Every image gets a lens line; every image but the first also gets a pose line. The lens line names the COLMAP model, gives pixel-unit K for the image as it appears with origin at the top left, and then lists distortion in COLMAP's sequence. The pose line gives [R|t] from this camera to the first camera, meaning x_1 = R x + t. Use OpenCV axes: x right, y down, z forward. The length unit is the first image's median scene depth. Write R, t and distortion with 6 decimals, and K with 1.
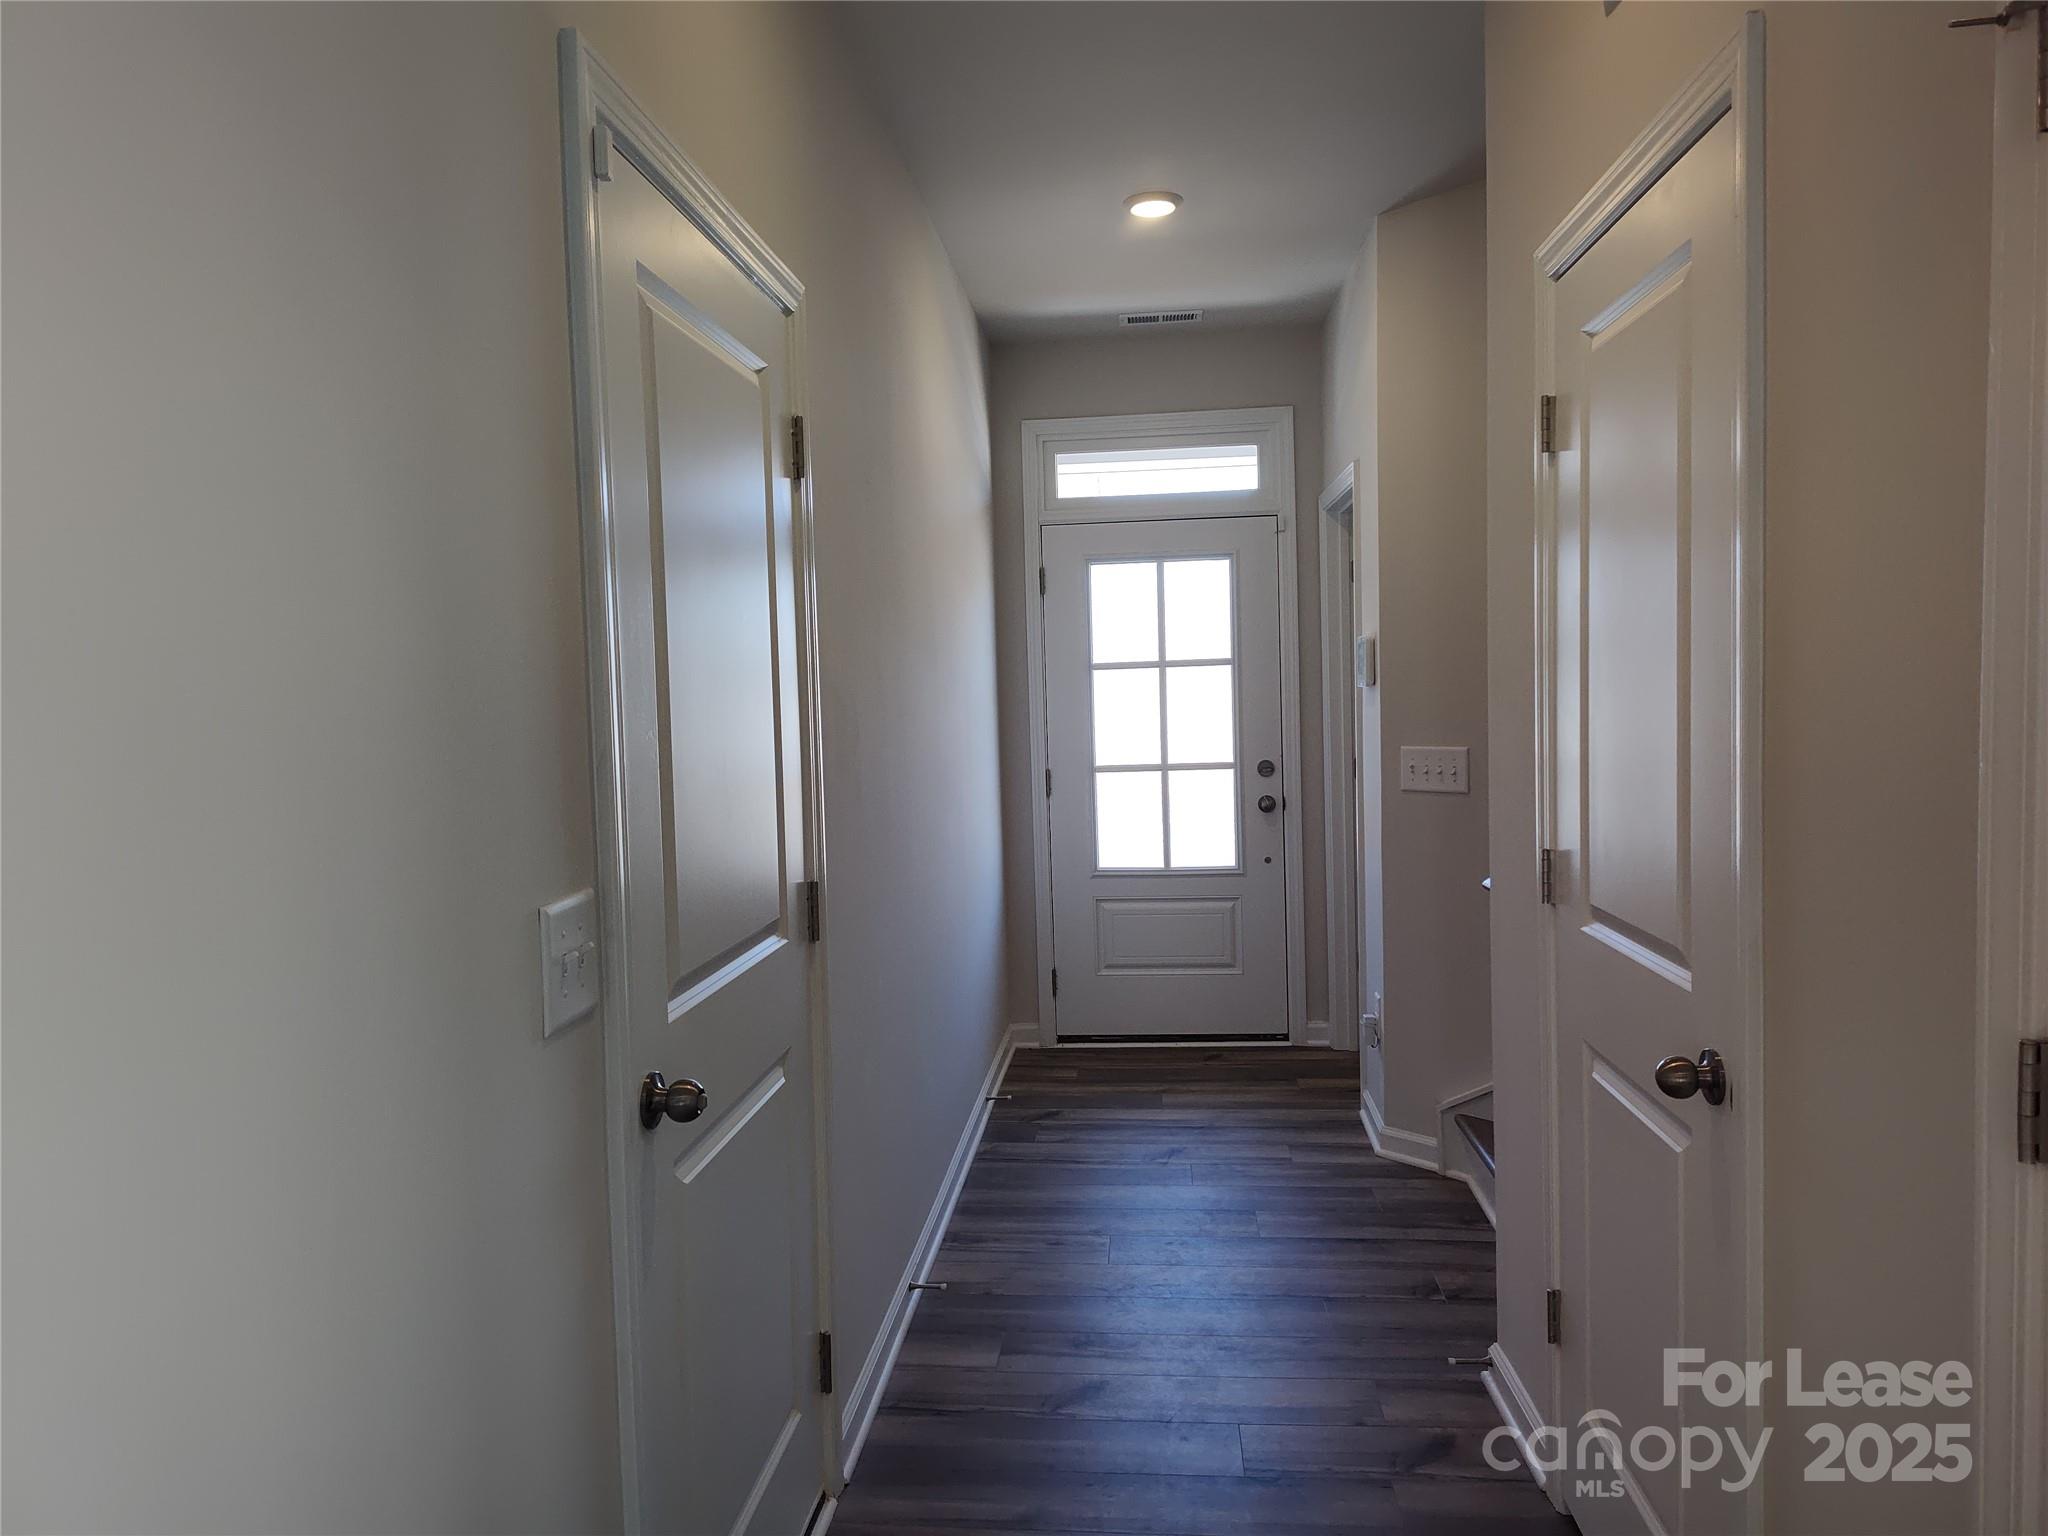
lens RADIAL K [[1382.4, 0, 1030.0], [0, 1382.4, 765.2], [0, 0, 1]] dist [0.048556, -0.055932]
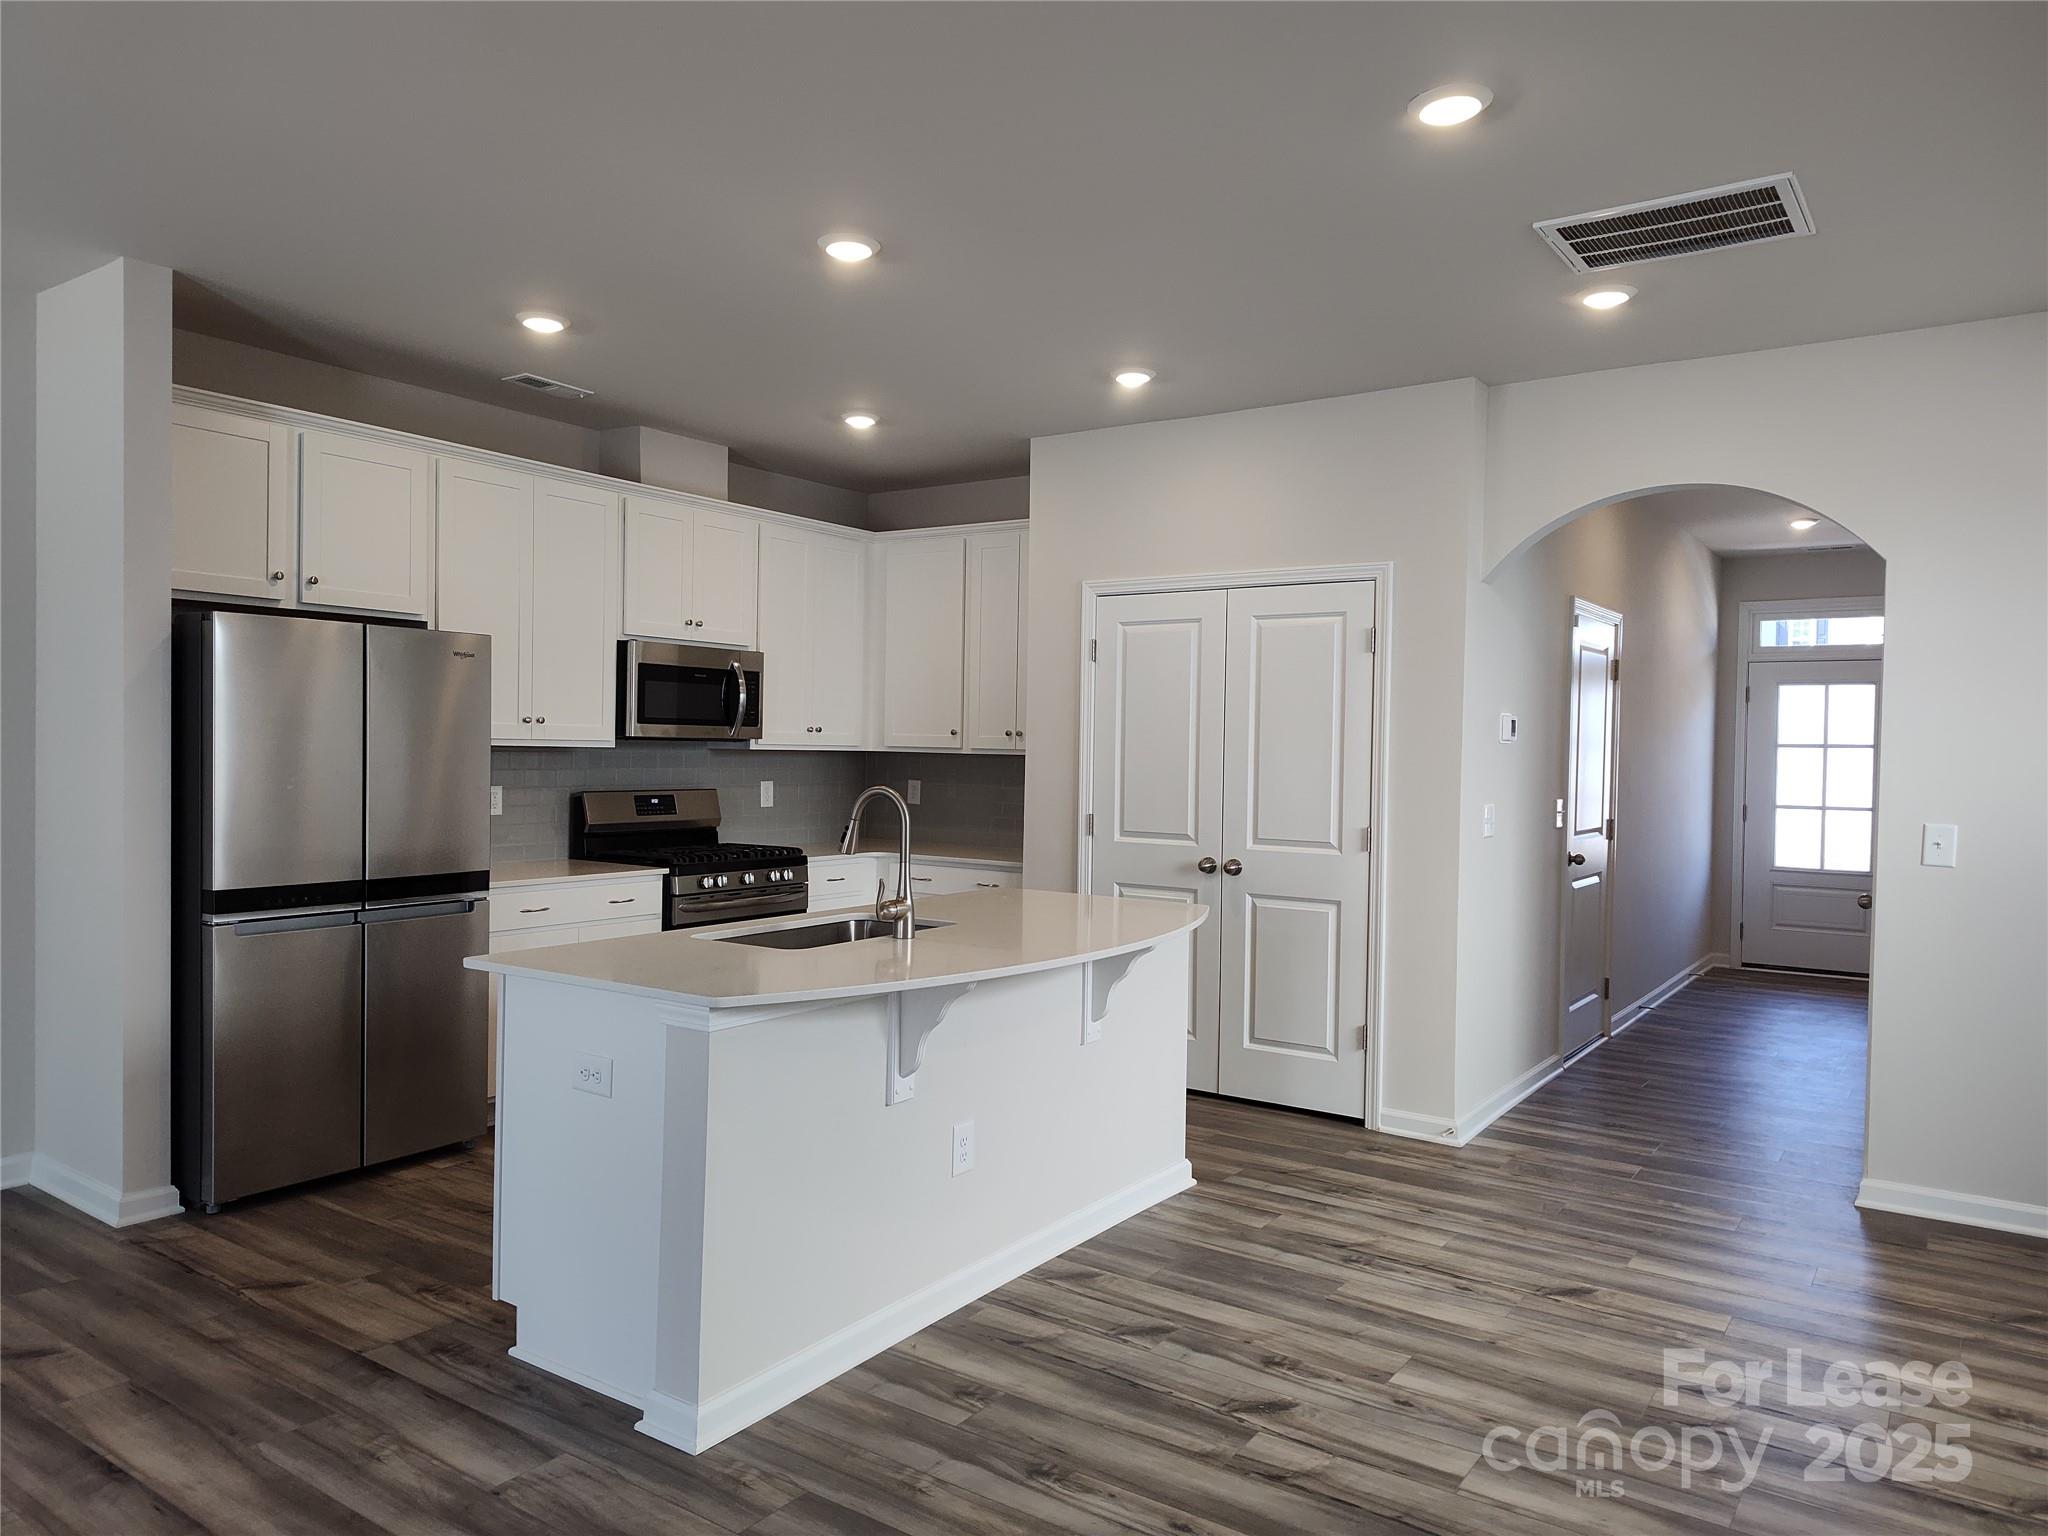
lens RADIAL K [[1382.4, 0, 1028.0], [0, 1382.4, 776.4], [0, 0, 1]] dist [0.048556, -0.055932]
pose [[0.868369, 0.050901, -0.493299, 0.093052], [-0.067610, 0.997582, -0.016081, 0.055355], [0.491288, 0.047316, 0.869711, -0.929542]]
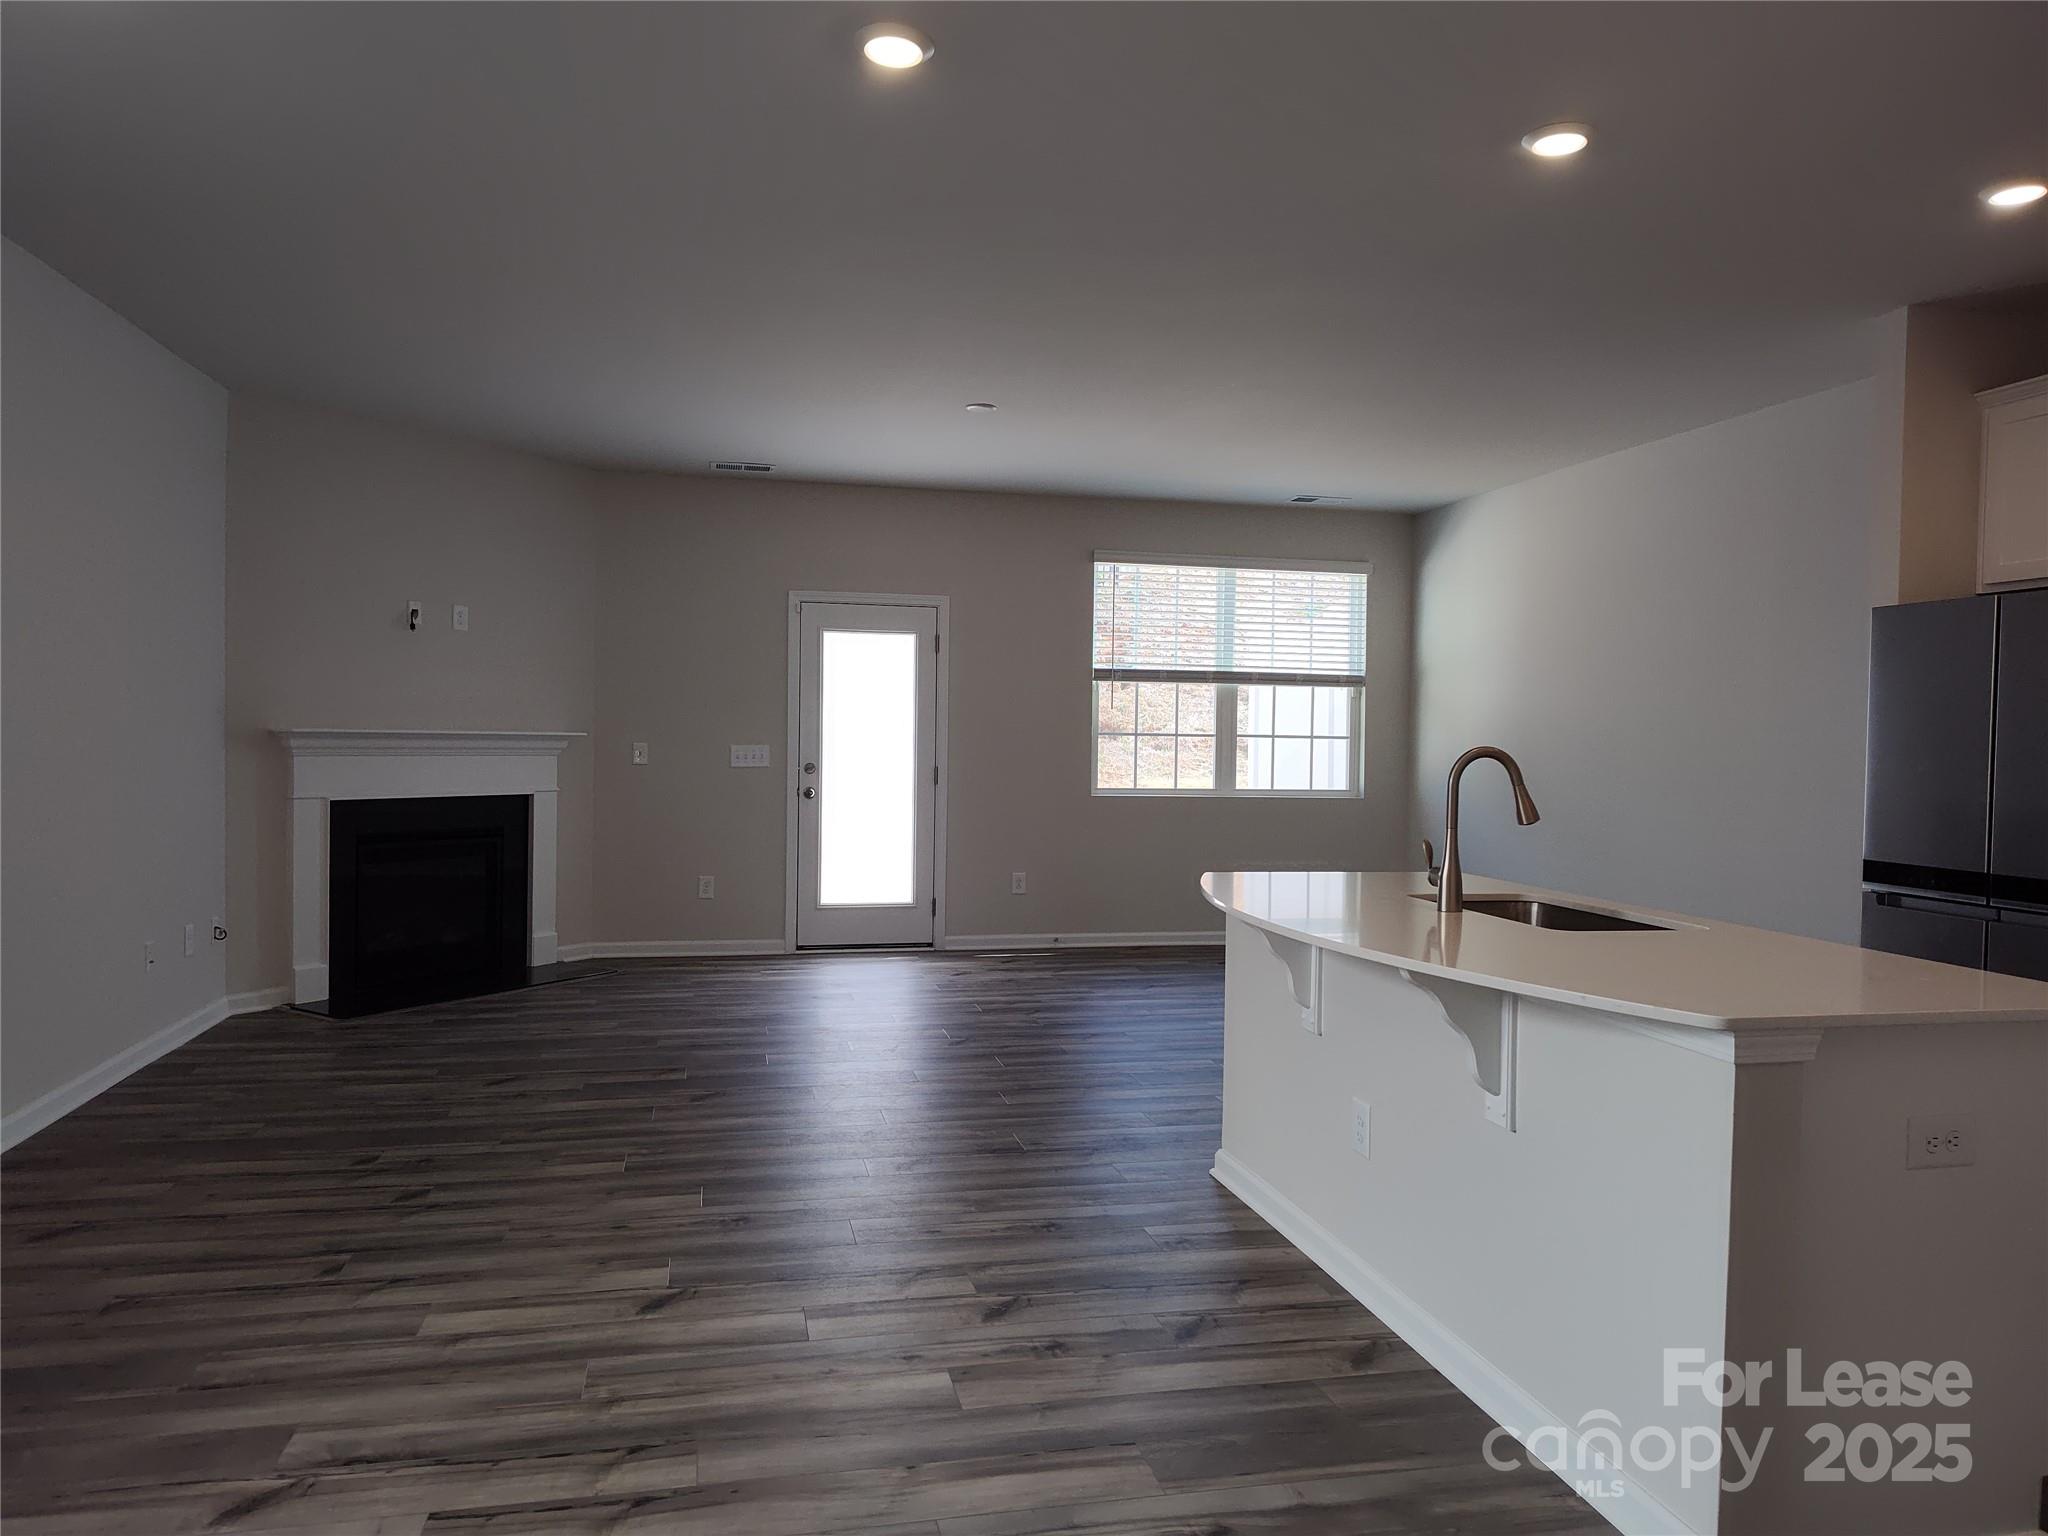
lens RADIAL K [[1382.4, 0, 1022.9], [0, 1382.4, 761.3], [0, 0, 1]] dist [0.048556, -0.055932]
pose [[-0.951718, 0.019131, -0.306377, 0.048219], [-0.007003, 0.996443, 0.083976, -0.123816], [0.306894, 0.082067, -0.948199, 3.252206]]
